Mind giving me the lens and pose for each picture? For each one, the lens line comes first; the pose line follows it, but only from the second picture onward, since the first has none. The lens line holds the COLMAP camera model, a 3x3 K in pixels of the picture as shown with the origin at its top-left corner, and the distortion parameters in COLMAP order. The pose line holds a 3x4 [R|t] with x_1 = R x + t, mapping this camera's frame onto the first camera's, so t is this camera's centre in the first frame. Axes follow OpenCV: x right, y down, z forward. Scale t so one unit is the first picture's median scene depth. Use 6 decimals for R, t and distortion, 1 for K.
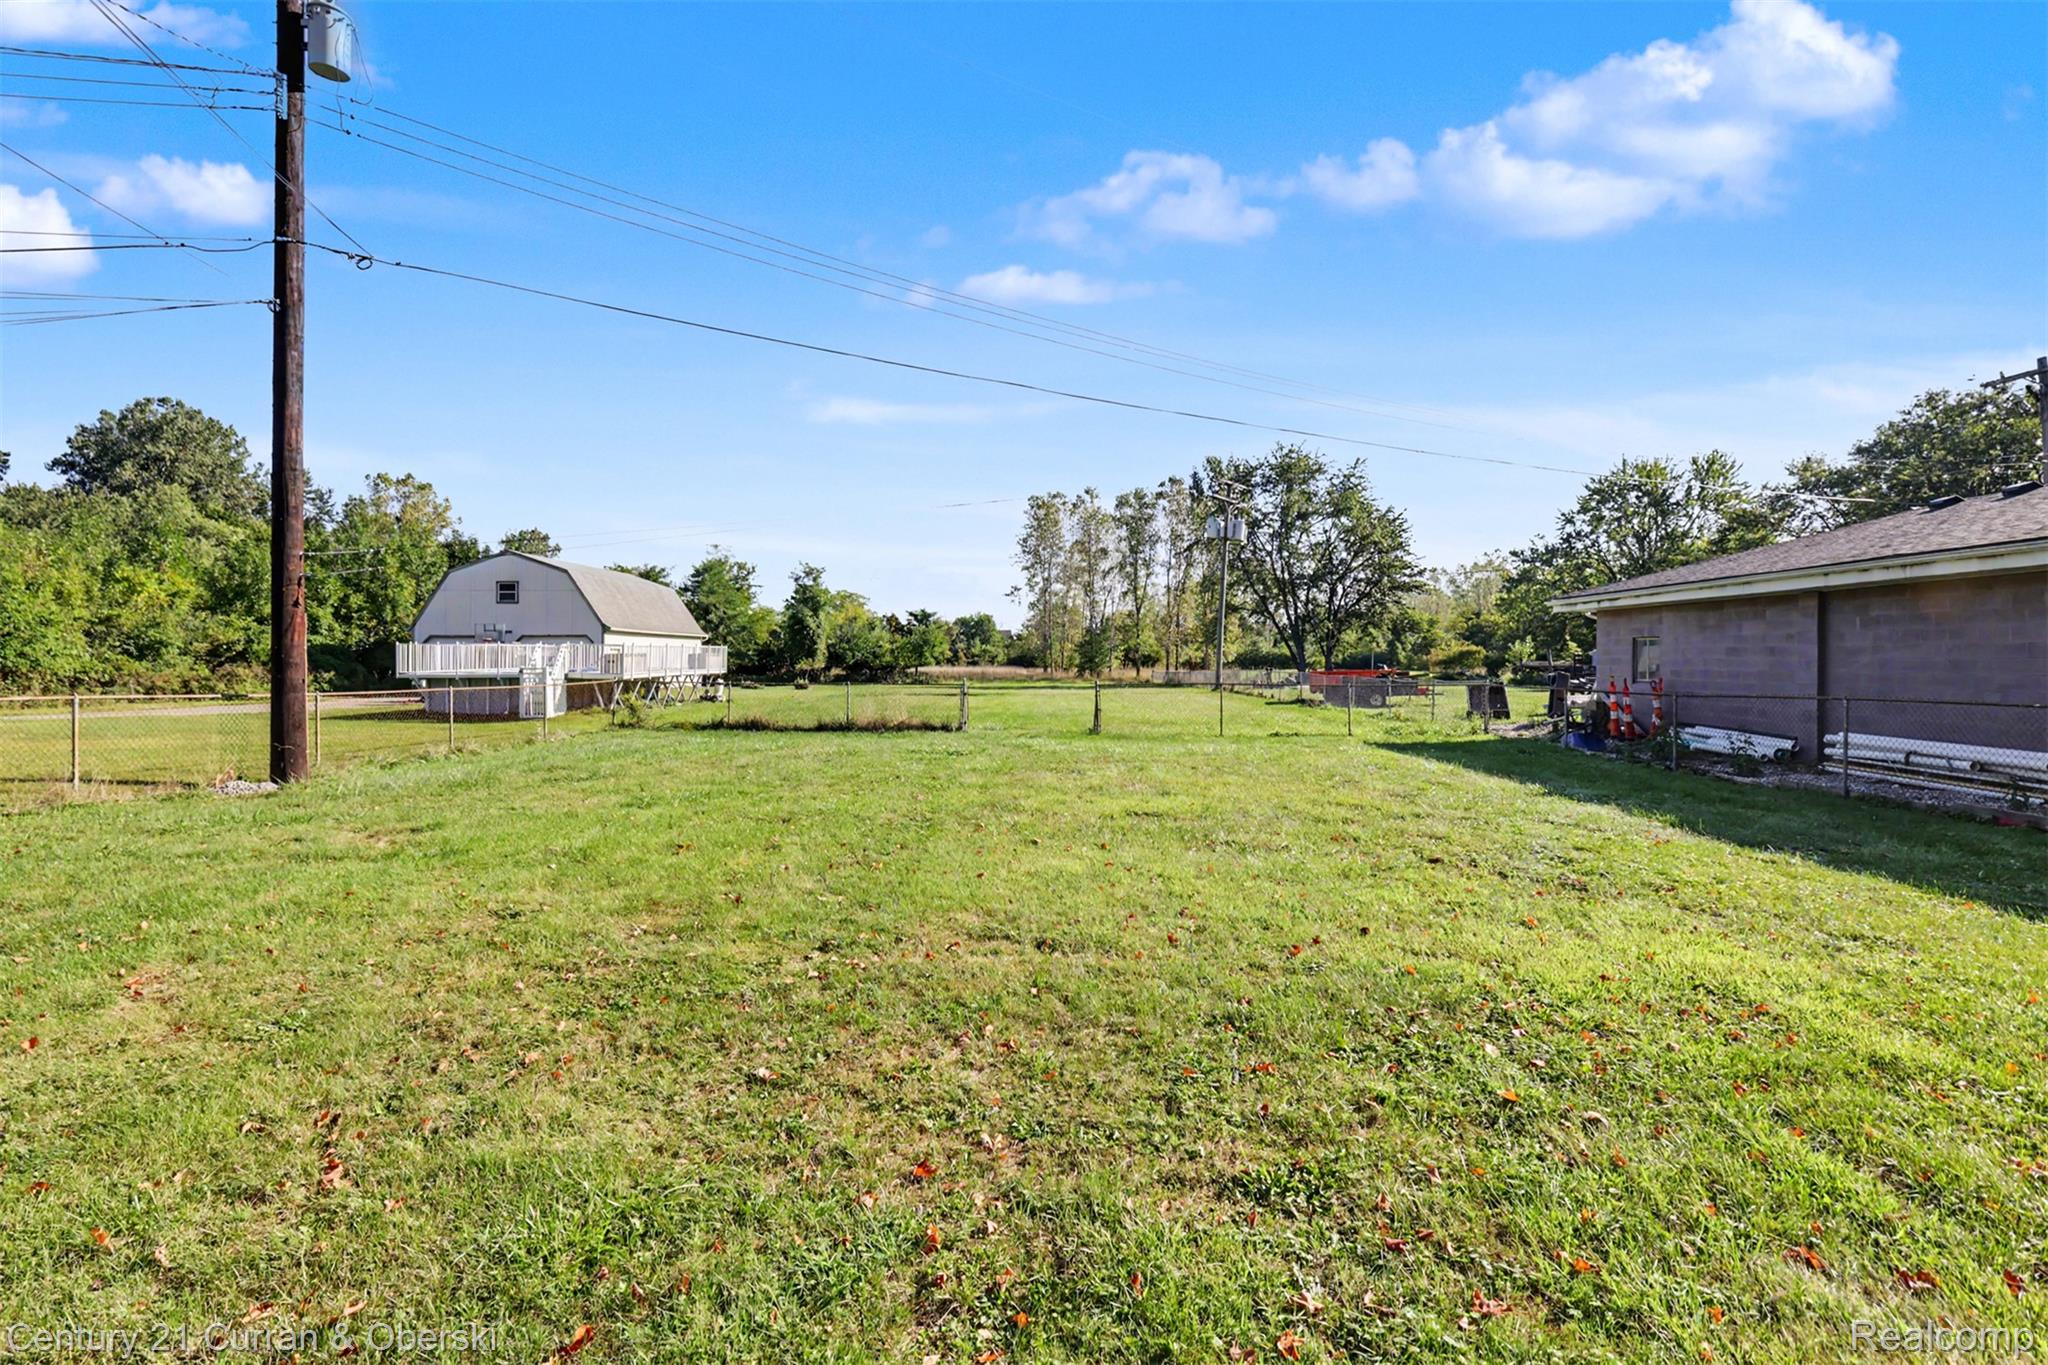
lens RADIAL K [[902.0, 0, 1032.7], [0, 902.0, 681.9], [0, 0, 1]] dist [-0.000297, -0.000241]
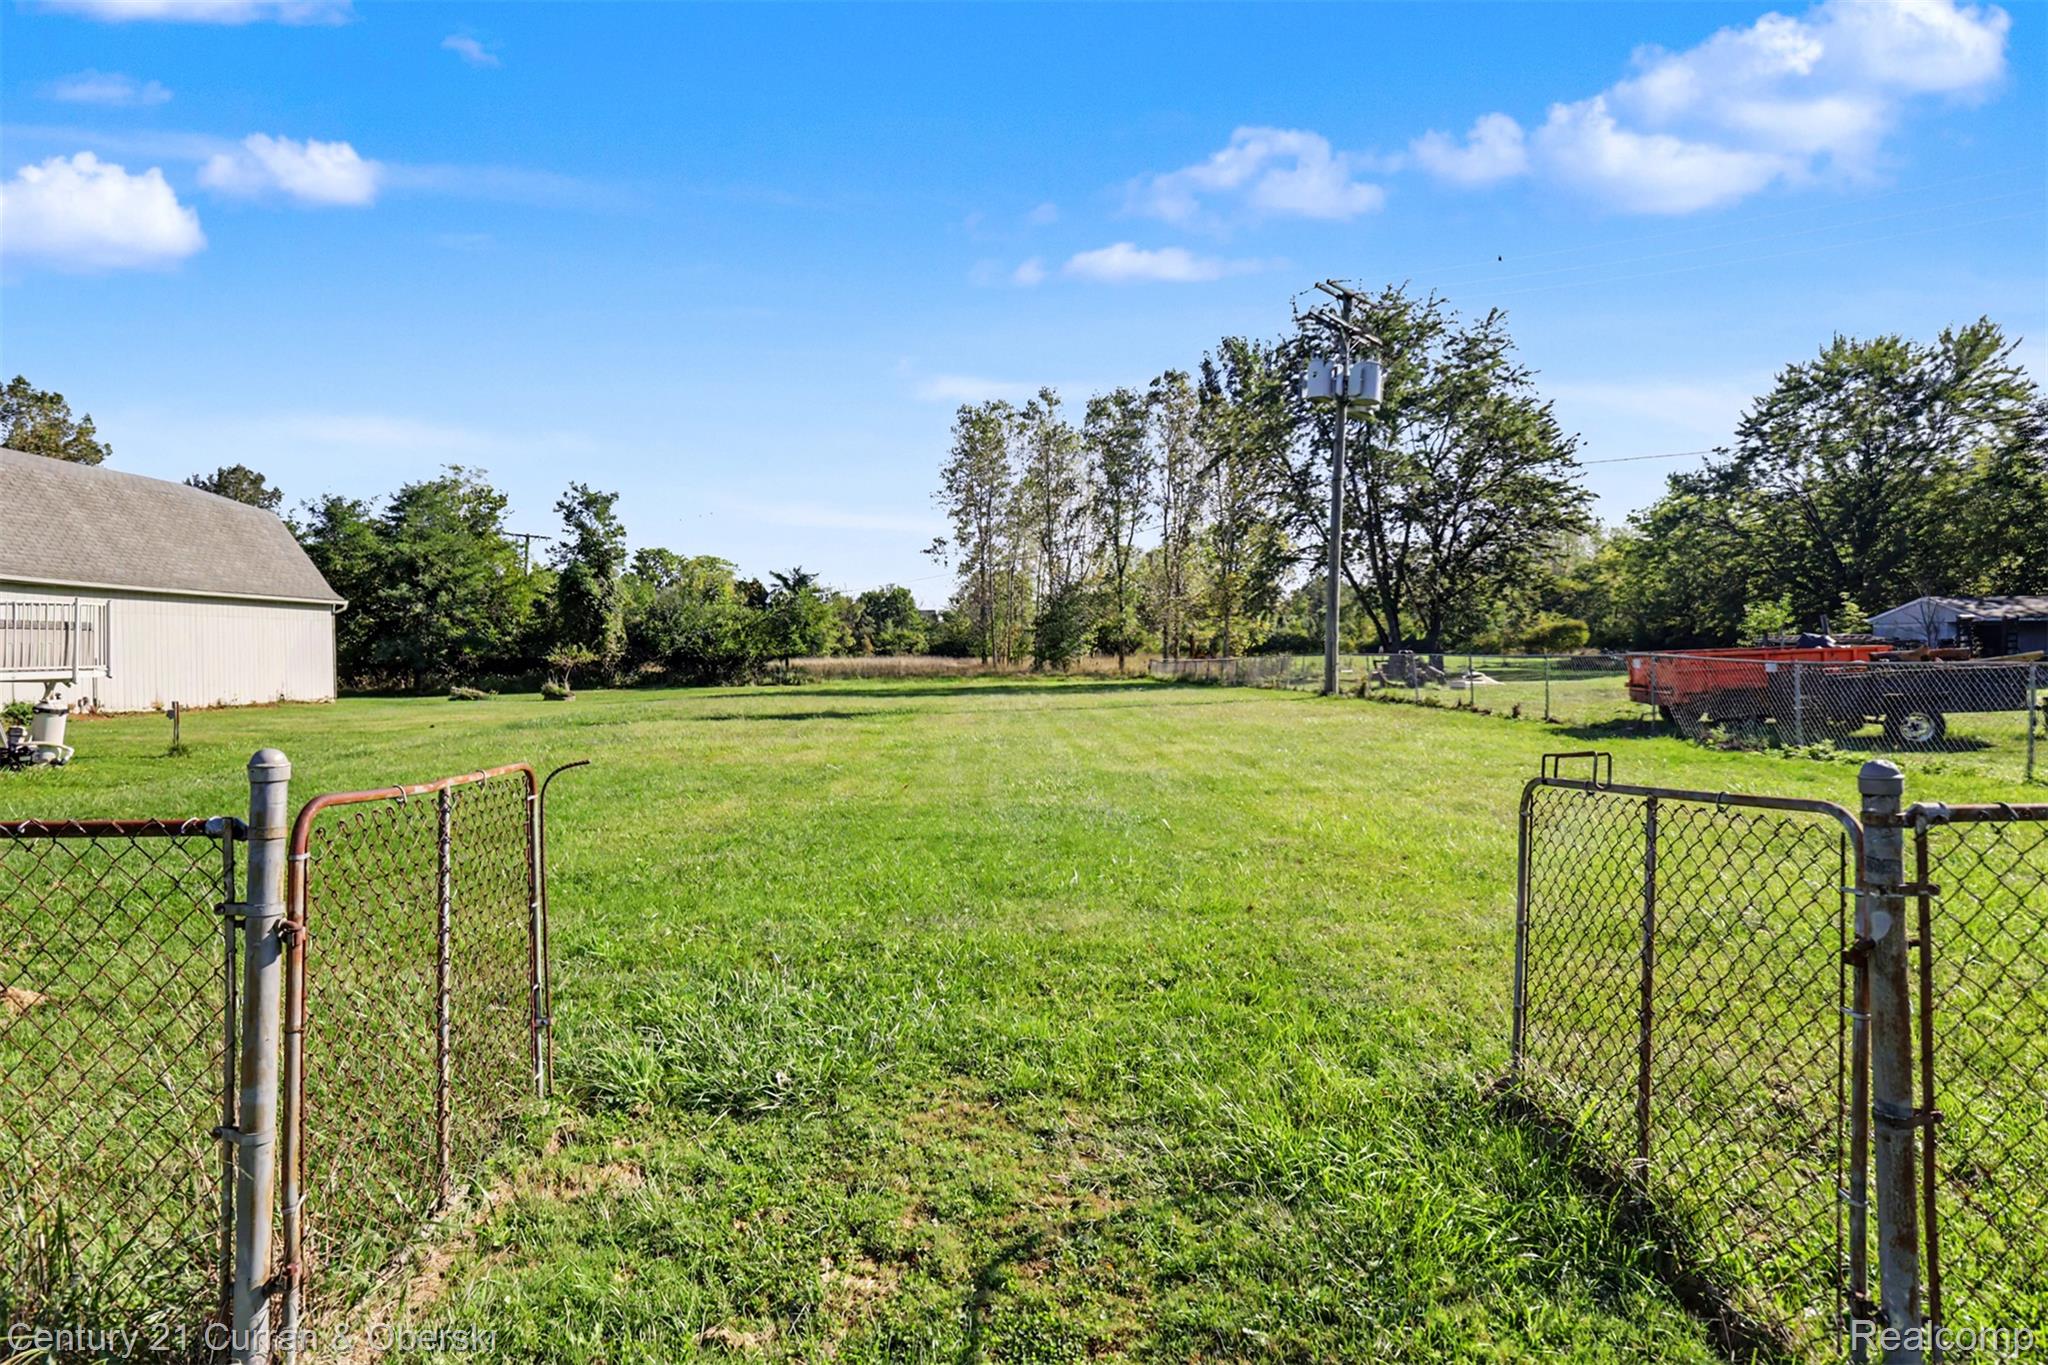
lens RADIAL K [[1091.9, 0, 1018.8], [0, 1091.9, 660.0], [0, 0, 1]] dist [-0.001274, 0.000188]
pose [[0.998612, -0.013592, 0.050881, -0.002985], [0.014322, 0.999799, -0.014016, -0.001979], [-0.050681, 0.014725, 0.998606, 0.197155]]
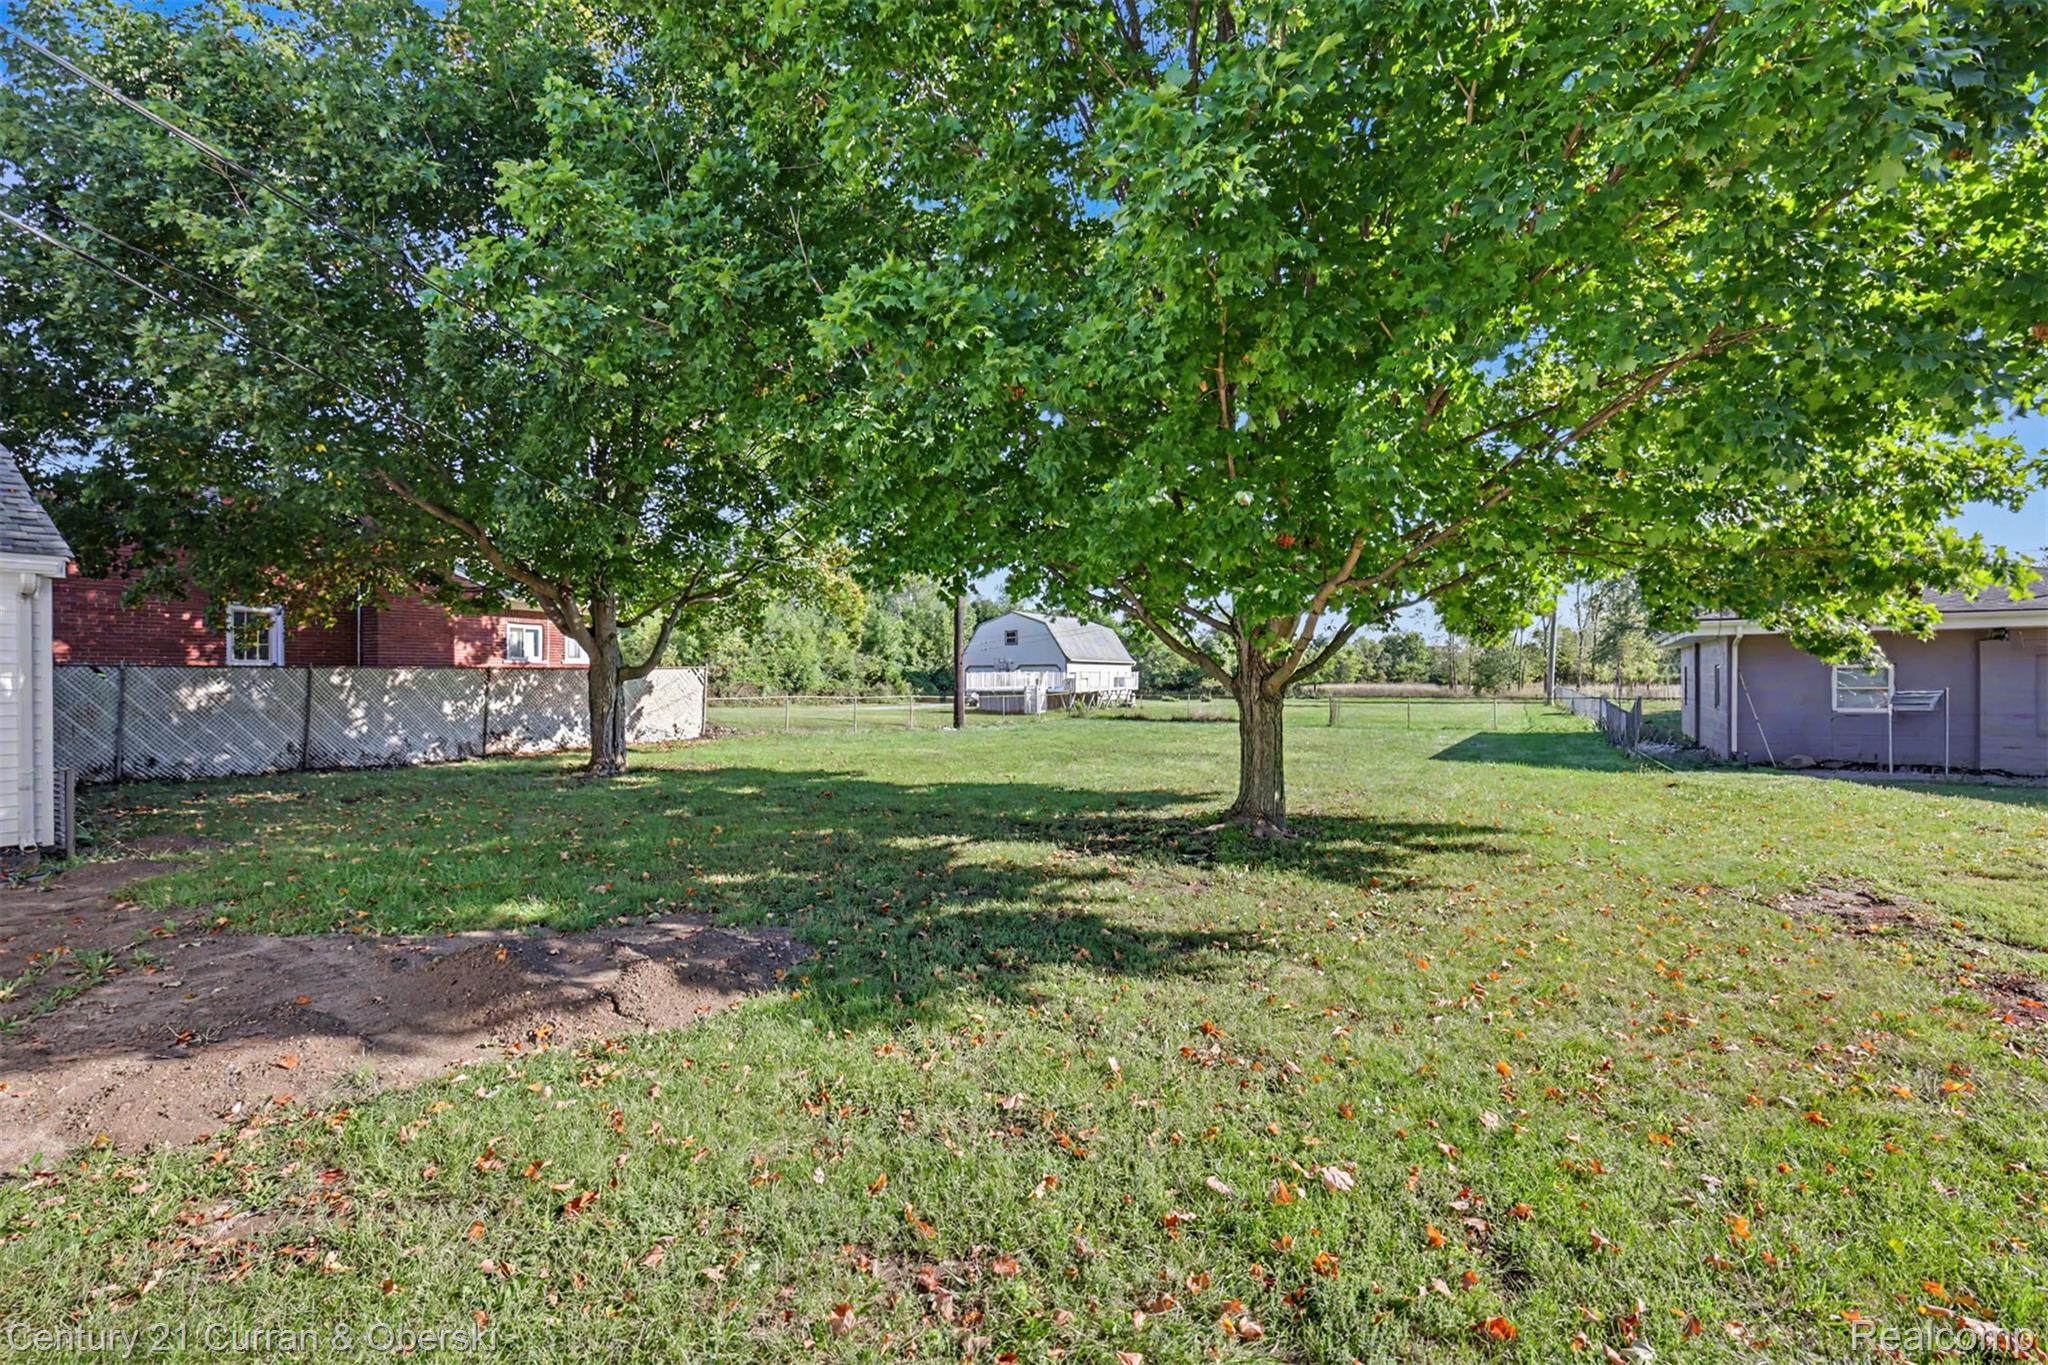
lens RADIAL K [[902.0, 0, 1029.8], [0, 902.0, 685.1], [0, 0, 1]] dist [-0.000297, -0.000241]
pose [[0.884553, 0.000892, -0.466439, 0.077909], [-0.008043, 0.999879, -0.013340, 0.001739], [0.466370, 0.015552, 0.884453, -0.162323]]
